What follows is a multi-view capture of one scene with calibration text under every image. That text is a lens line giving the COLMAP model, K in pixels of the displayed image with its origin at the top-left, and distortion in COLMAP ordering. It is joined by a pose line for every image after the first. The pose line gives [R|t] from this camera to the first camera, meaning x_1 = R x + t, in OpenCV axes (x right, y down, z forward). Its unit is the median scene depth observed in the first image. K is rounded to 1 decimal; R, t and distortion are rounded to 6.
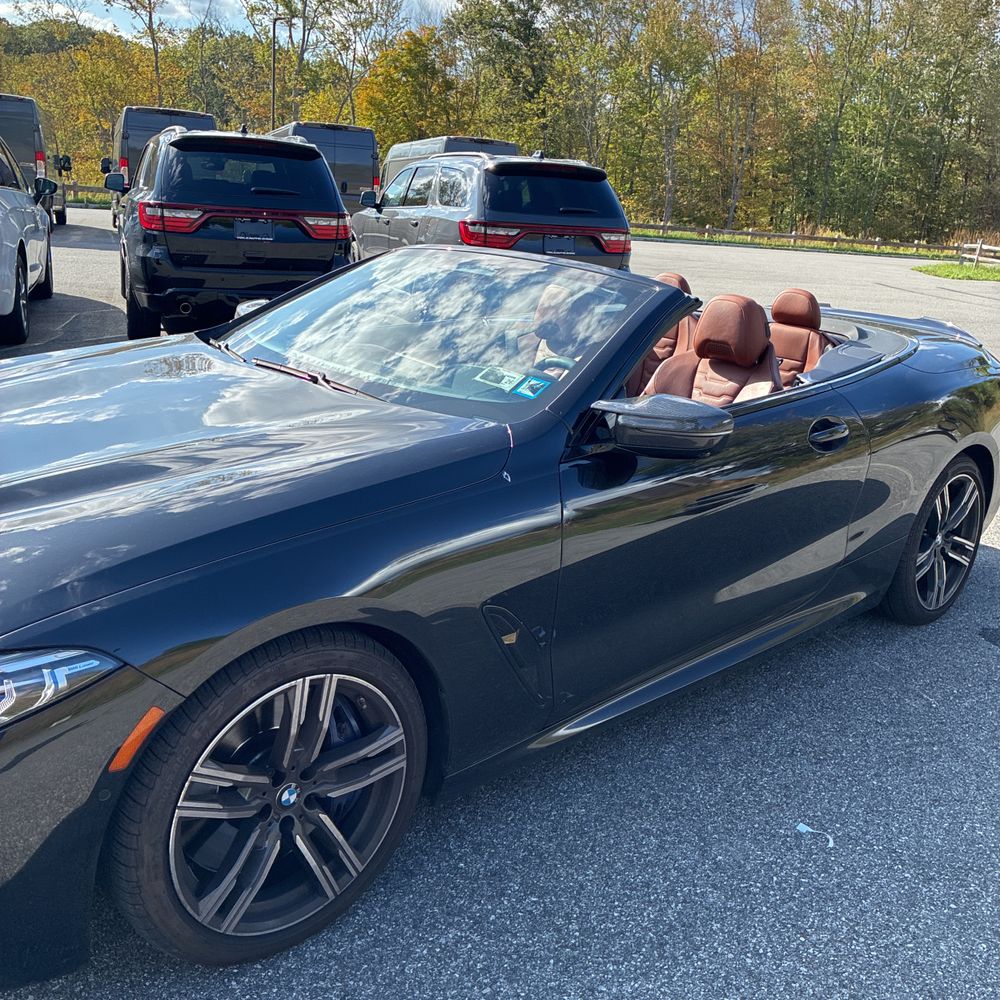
lens RADIAL K [[1025.5, 0, 505.7], [0, 1025.5, 493.6], [0, 0, 1]] dist [0.014398, 0.000000]
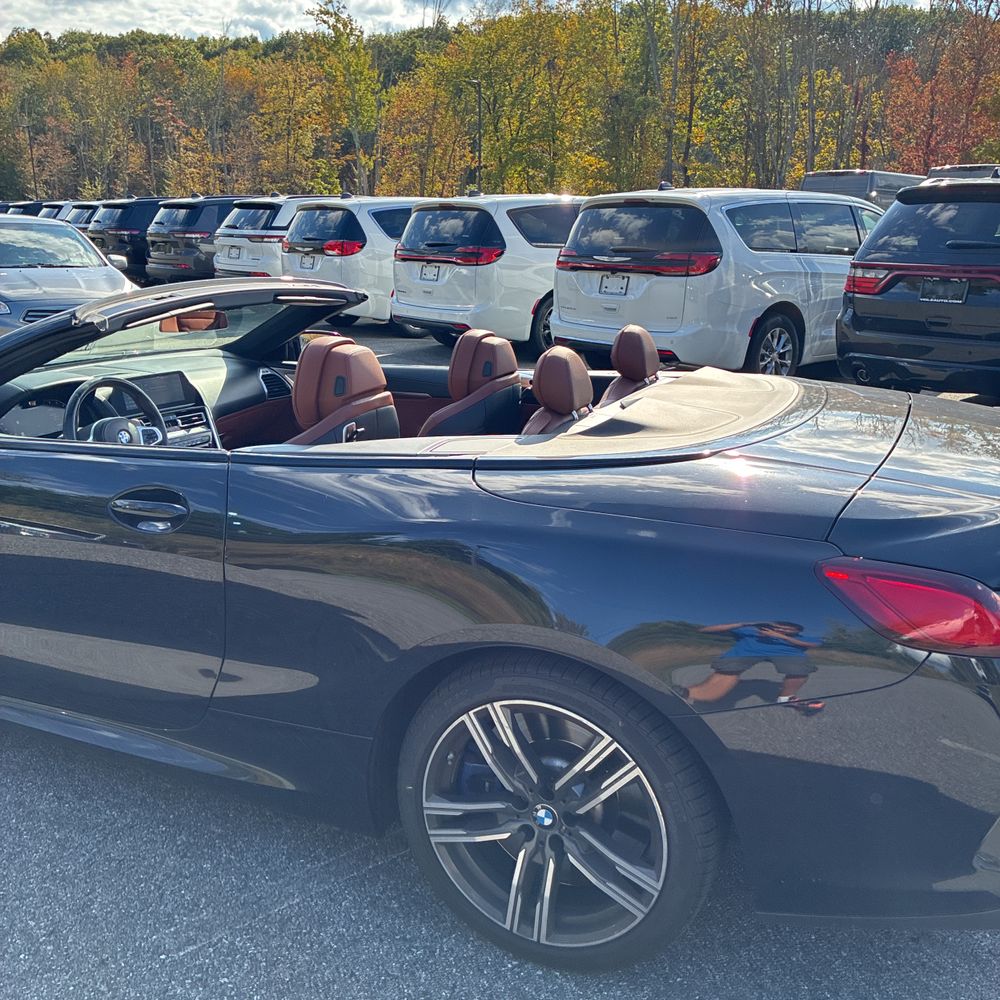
lens RADIAL K [[1025.5, 0, 483.1], [0, 1025.5, 489.4], [0, 0, 1]] dist [0.014398, 0.000000]
pose [[0.368192, 0.173524, -0.913414, 0.426448], [-0.245211, 0.965769, 0.084628, -0.077098], [0.896831, 0.192820, 0.398138, 0.353856]]
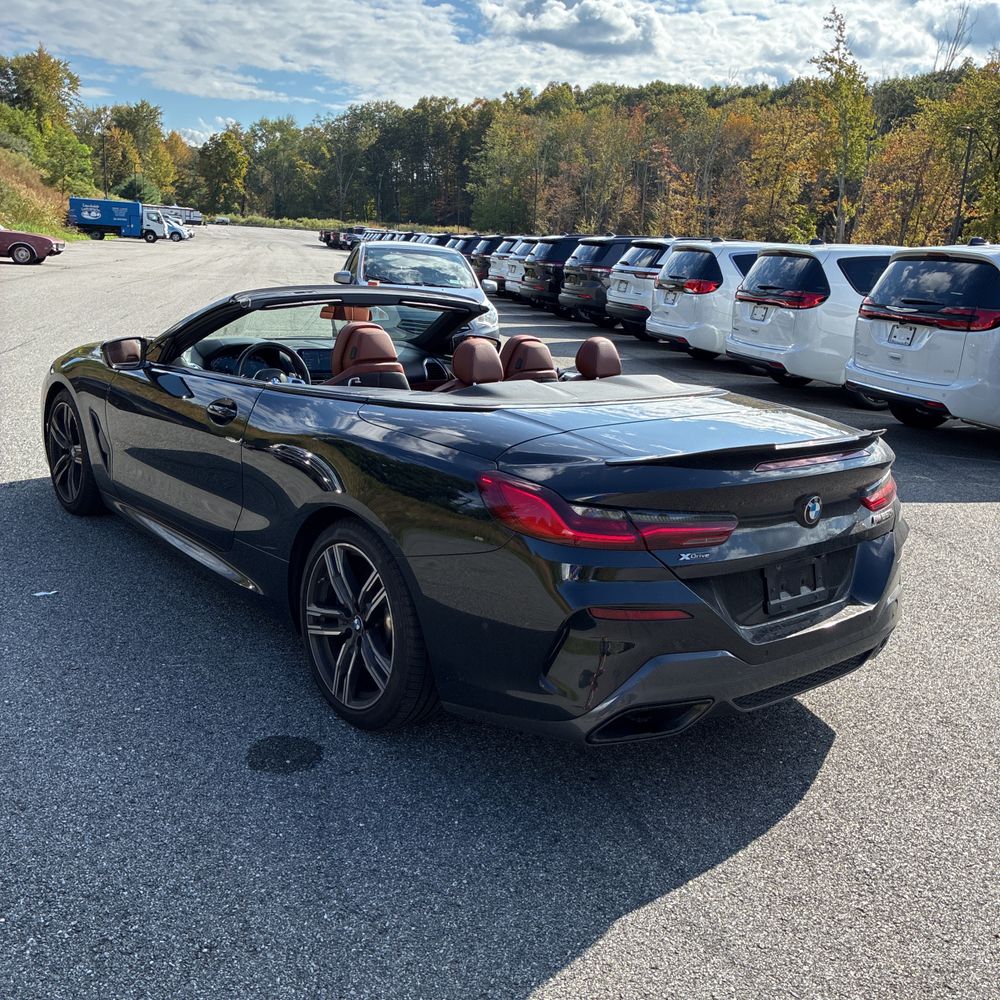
lens RADIAL K [[1025.5, 0, 493.8], [0, 1025.5, 501.9], [0, 0, 1]] dist [0.014398, 0.000000]
pose [[-0.074437, 0.171208, -0.982419, 0.599924], [-0.339598, 0.921917, 0.186395, -0.118667], [0.937621, 0.347502, -0.010483, 0.527737]]
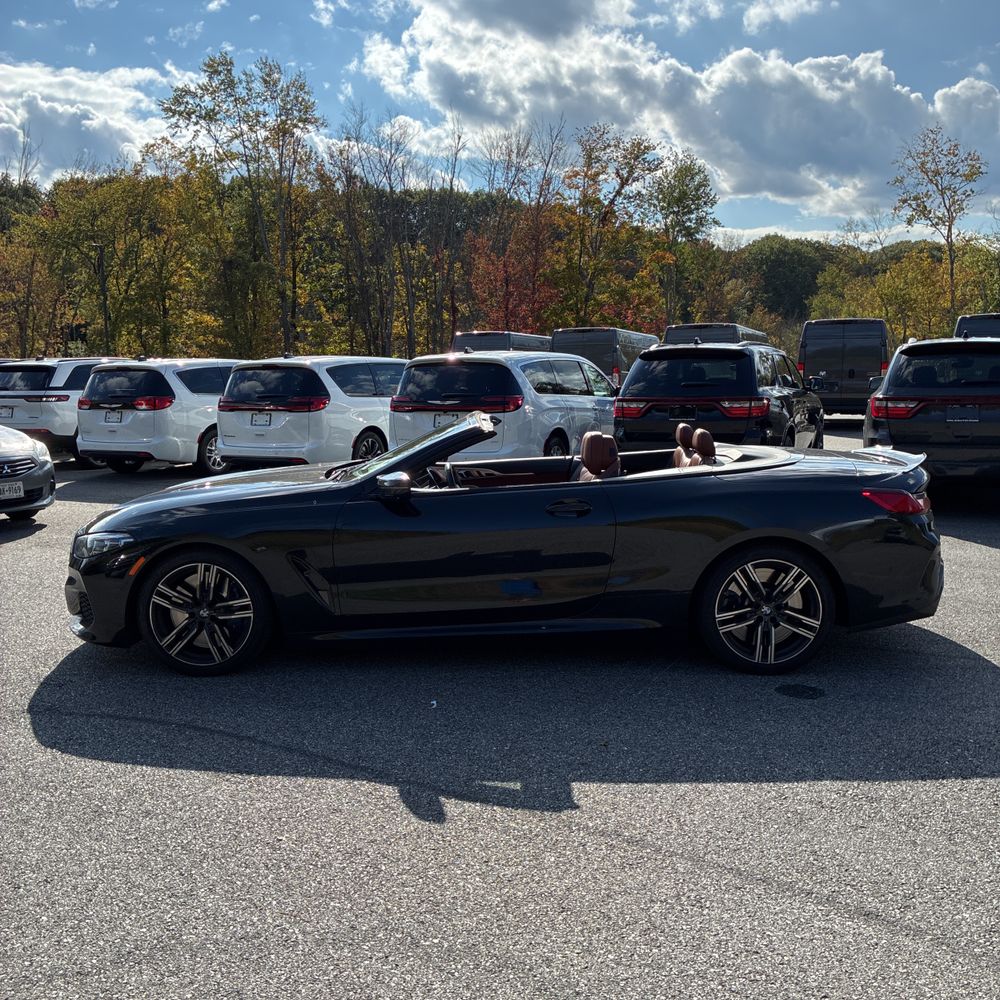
lens RADIAL K [[1025.5, 0, 501.7], [0, 1025.5, 500.9], [0, 0, 1]] dist [0.014398, 0.000000]
pose [[0.711917, 0.012021, -0.702160, 0.542166], [-0.137868, 0.982789, -0.122958, 0.057189], [0.688597, 0.184341, 0.701322, -0.094609]]
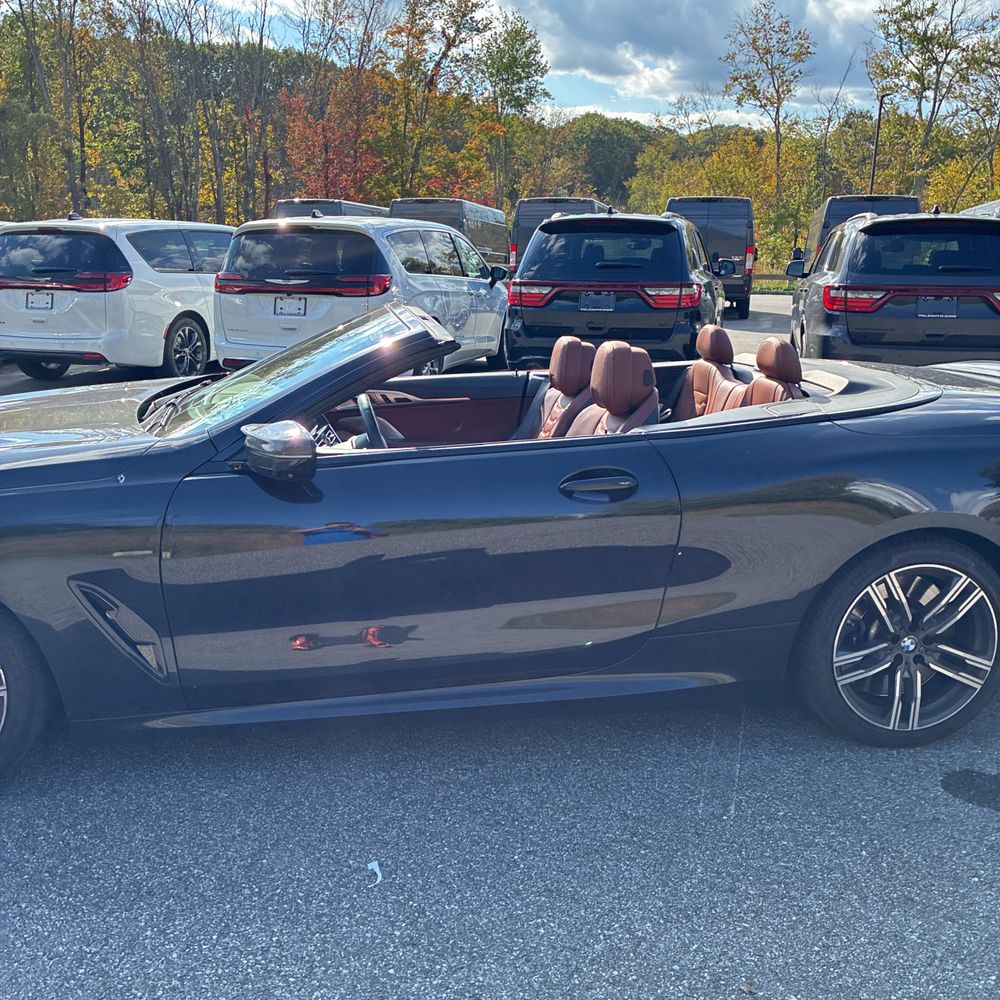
lens RADIAL K [[1025.5, 0, 491.8], [0, 1025.5, 491.2], [0, 0, 1]] dist [0.014398, 0.000000]
pose [[0.819681, 0.072146, -0.568259, 0.294926], [-0.115674, 0.992447, -0.040852, -0.001553], [0.561020, 0.099218, 0.821835, 0.069769]]
